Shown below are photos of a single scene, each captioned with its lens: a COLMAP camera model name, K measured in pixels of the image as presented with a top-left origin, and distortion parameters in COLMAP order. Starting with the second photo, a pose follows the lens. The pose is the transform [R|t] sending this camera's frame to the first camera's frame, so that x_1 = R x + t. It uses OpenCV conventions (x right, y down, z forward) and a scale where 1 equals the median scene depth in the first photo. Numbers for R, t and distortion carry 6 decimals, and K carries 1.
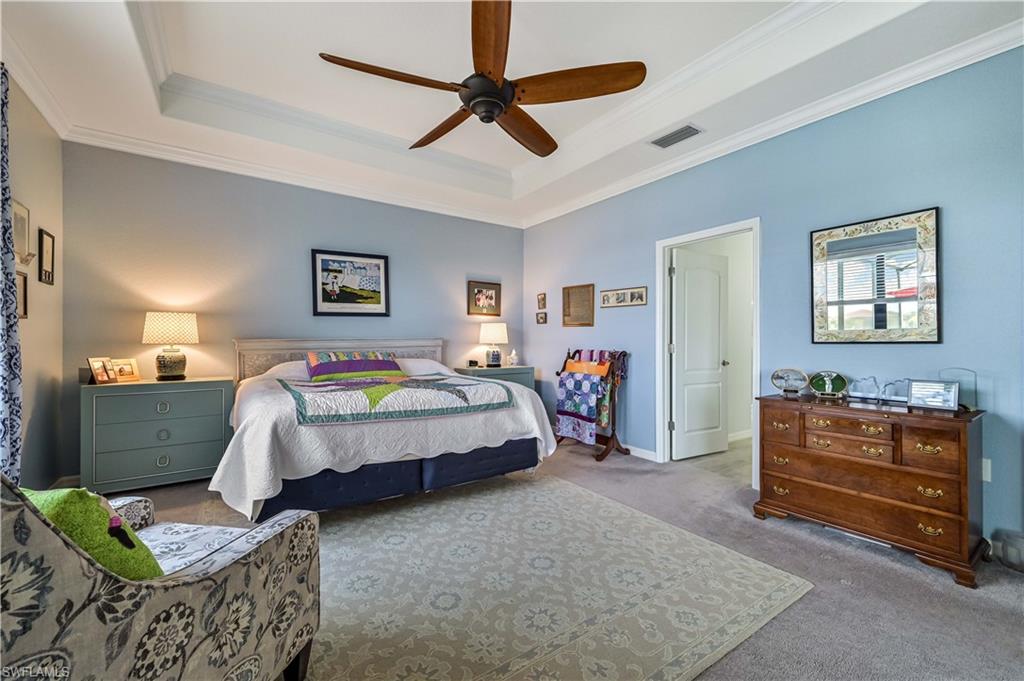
lens RADIAL K [[419.2, 0, 512.0], [0, 419.2, 340.5], [0, 0, 1]] dist [0.000522, 0.000215]
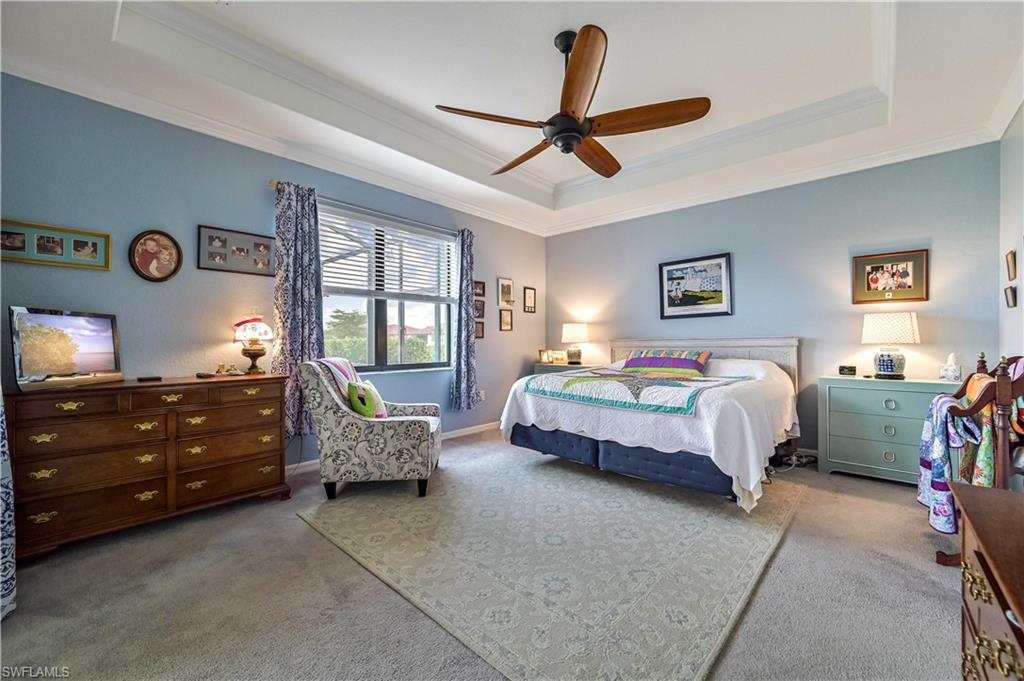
lens RADIAL K [[405.6, 0, 512.0], [0, 405.6, 340.5], [0, 0, 1]] dist [0.000362, 0.000447]
pose [[0.221498, -0.001634, -0.975160, 0.675507], [0.003636, 0.999993, -0.000850, 0.000743], [0.975154, -0.003357, 0.221502, 0.401716]]
